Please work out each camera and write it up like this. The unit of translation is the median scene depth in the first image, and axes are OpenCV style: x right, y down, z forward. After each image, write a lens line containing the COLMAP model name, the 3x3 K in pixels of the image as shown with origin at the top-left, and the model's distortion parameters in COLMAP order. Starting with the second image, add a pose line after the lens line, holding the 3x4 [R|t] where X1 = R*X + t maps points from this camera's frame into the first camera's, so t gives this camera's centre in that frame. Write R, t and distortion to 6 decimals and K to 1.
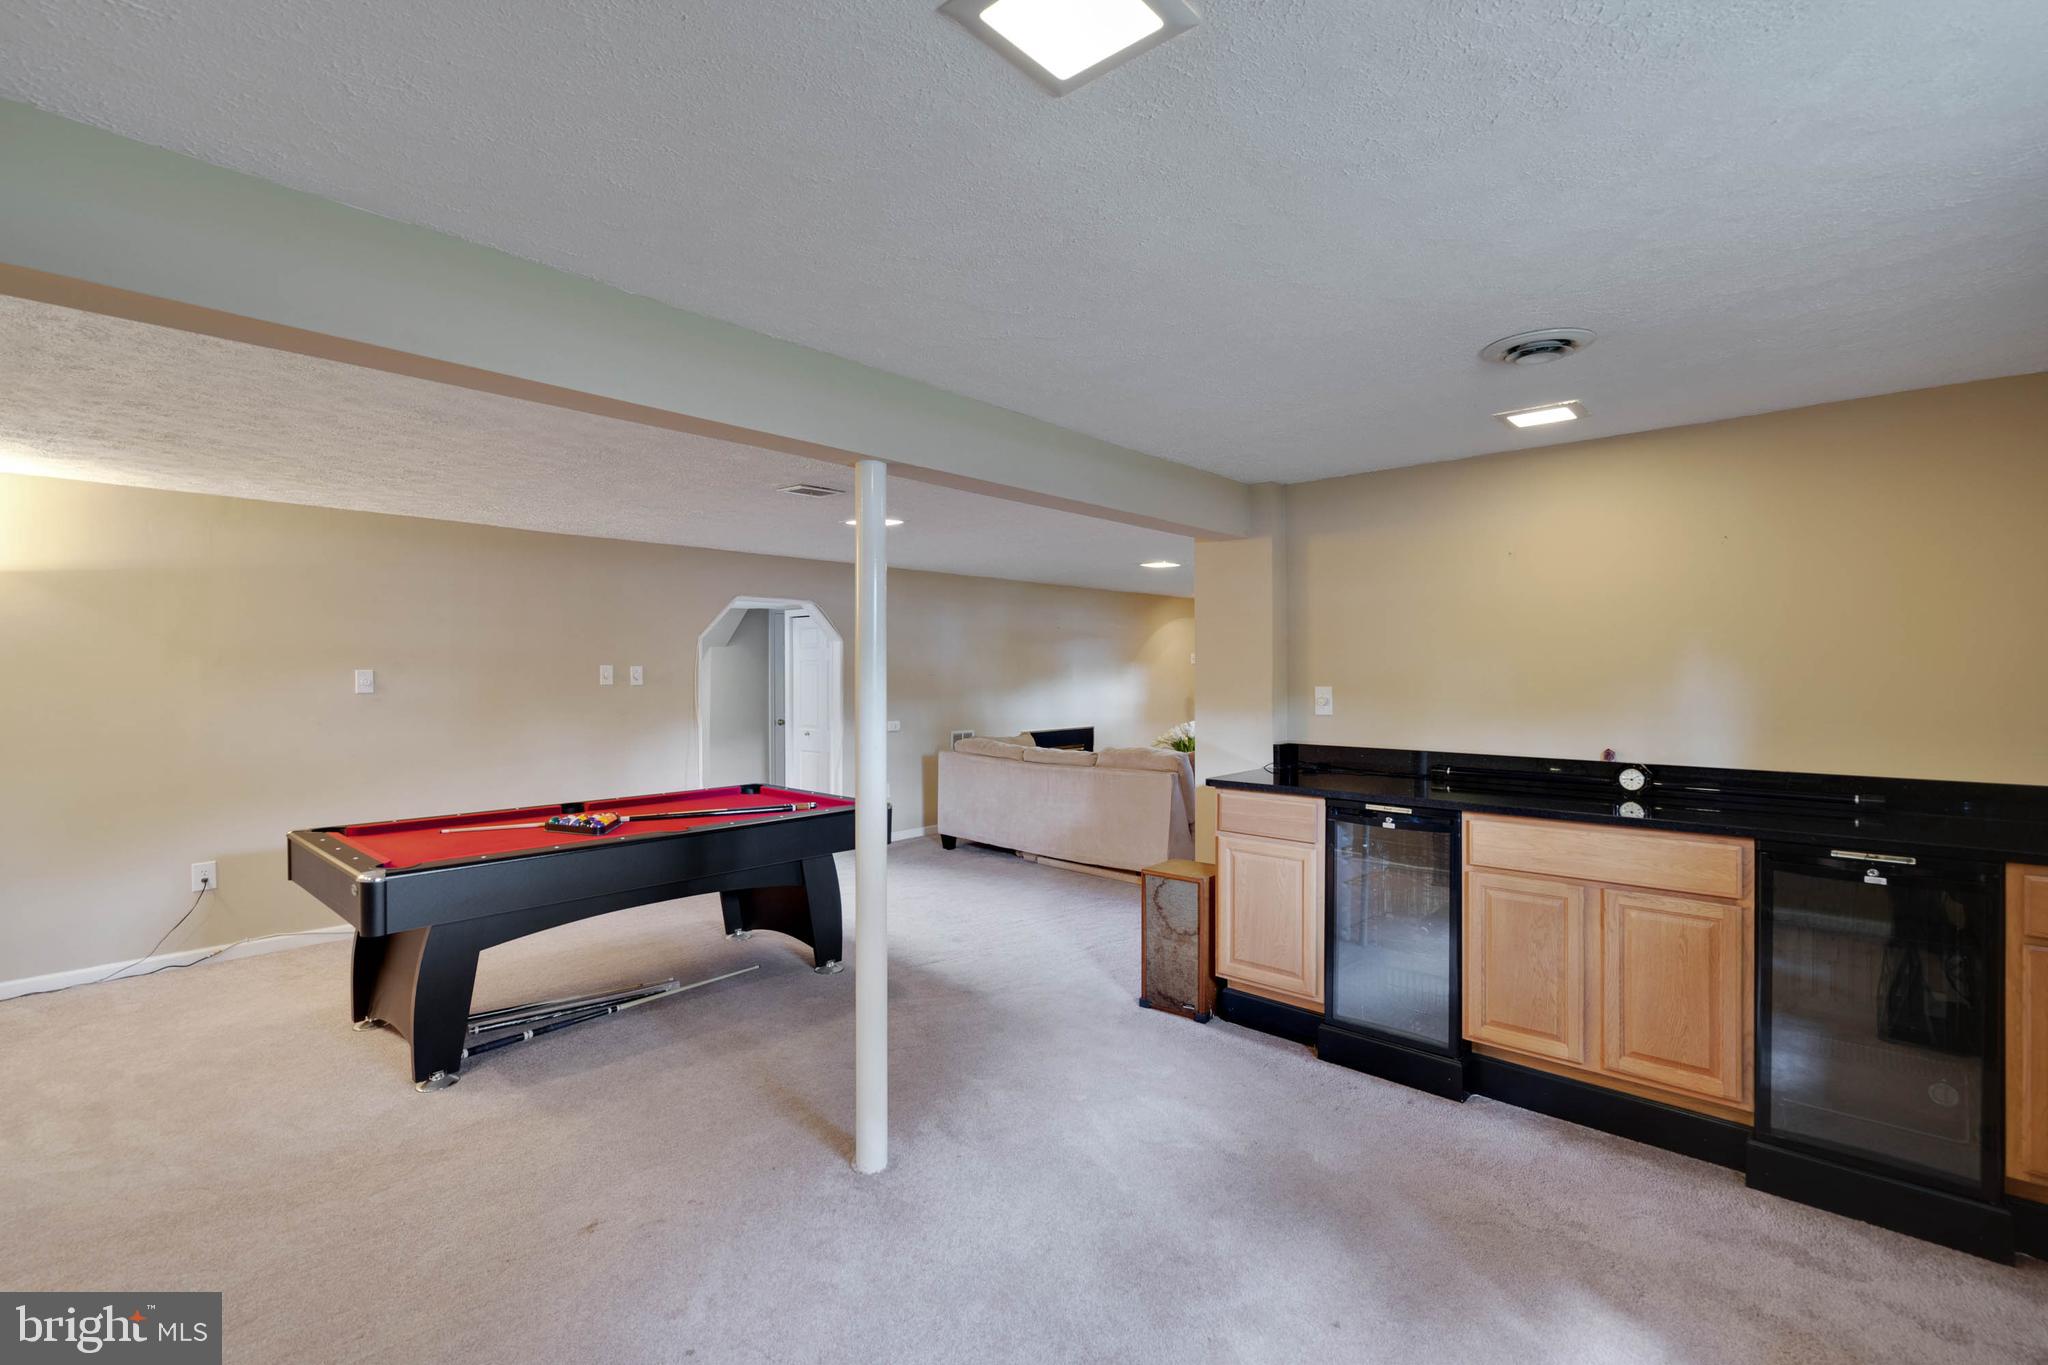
lens RADIAL K [[941.6, 0, 1030.6], [0, 941.6, 677.4], [0, 0, 1]] dist [-0.000031, -0.000146]
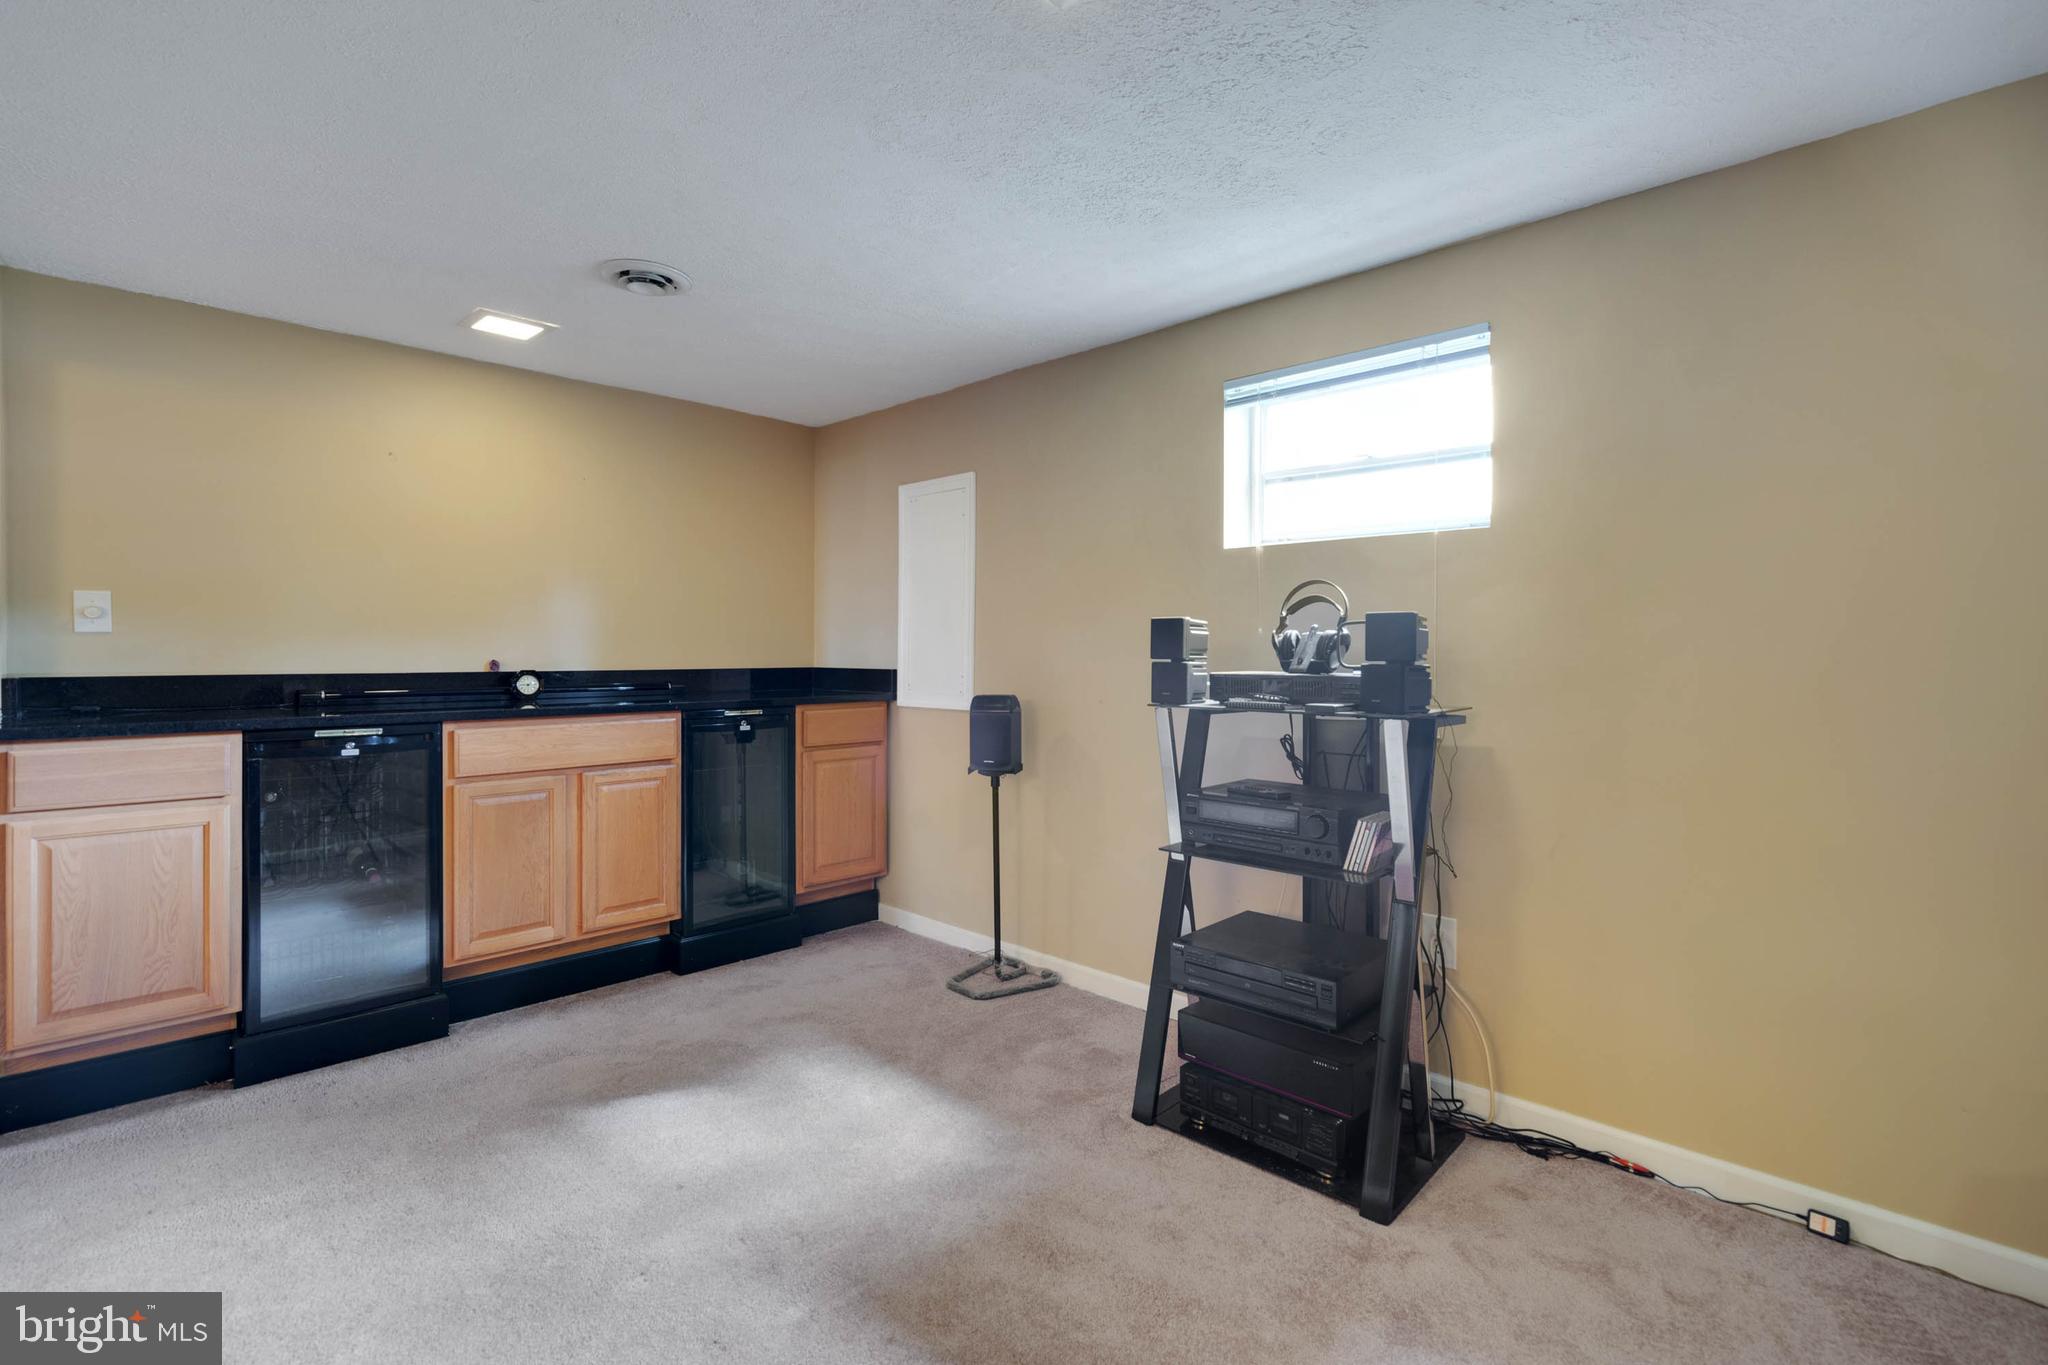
lens RADIAL K [[941.6, 0, 1028.6], [0, 941.6, 659.6], [0, 0, 1]] dist [-0.000031, -0.000146]
pose [[0.025106, -0.006538, 0.999663, -0.467778], [0.010402, 0.999926, 0.006279, 0.083080], [-0.999631, 0.010241, 0.025172, 0.413023]]
